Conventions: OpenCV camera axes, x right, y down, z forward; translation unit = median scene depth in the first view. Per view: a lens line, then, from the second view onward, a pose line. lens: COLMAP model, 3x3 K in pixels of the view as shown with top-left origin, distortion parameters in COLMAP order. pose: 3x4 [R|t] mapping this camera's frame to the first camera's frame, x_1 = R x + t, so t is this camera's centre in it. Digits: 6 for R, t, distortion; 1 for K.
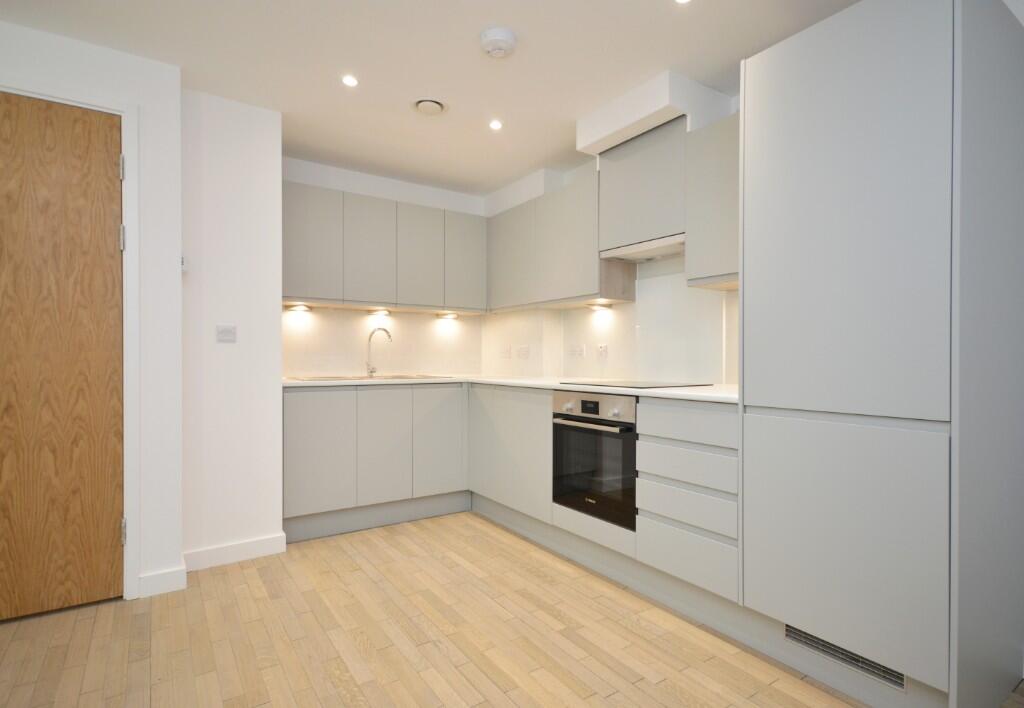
lens RADIAL K [[544.3, 0, 514.7], [0, 544.3, 360.6], [0, 0, 1]] dist [0.018734, 0.001674]
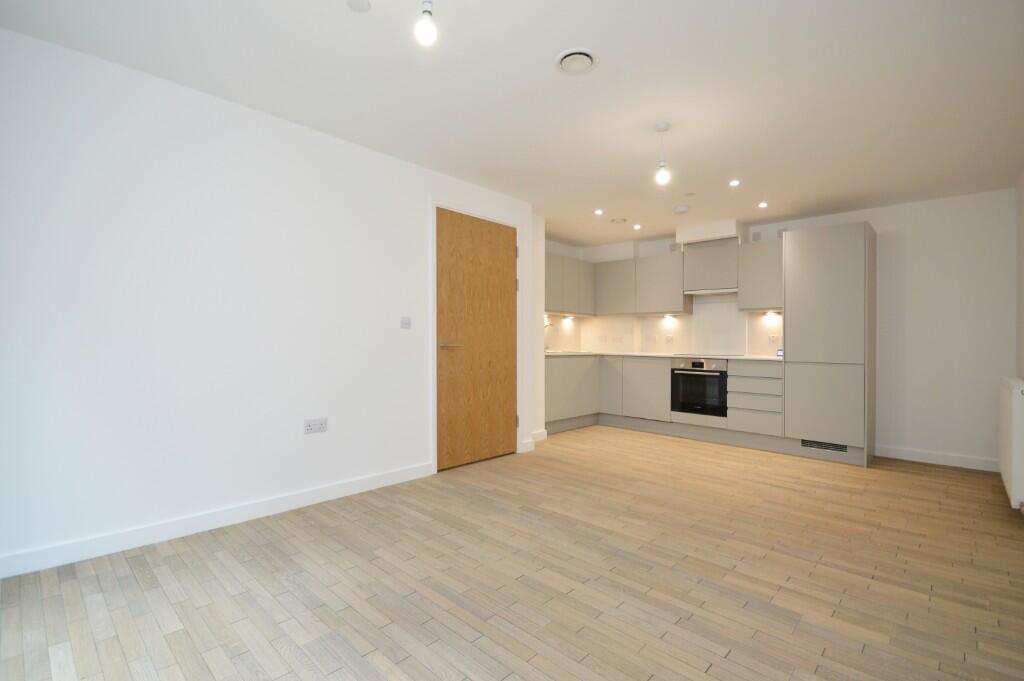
lens RADIAL K [[465.8, 0, 510.4], [0, 465.8, 335.9], [0, 0, 1]] dist [-0.000499, 0.000129]
pose [[0.977837, 0.012499, 0.208995, -0.951453], [-0.010246, 0.999877, -0.011858, -0.002876], [-0.209117, 0.009454, 0.977845, -0.657739]]
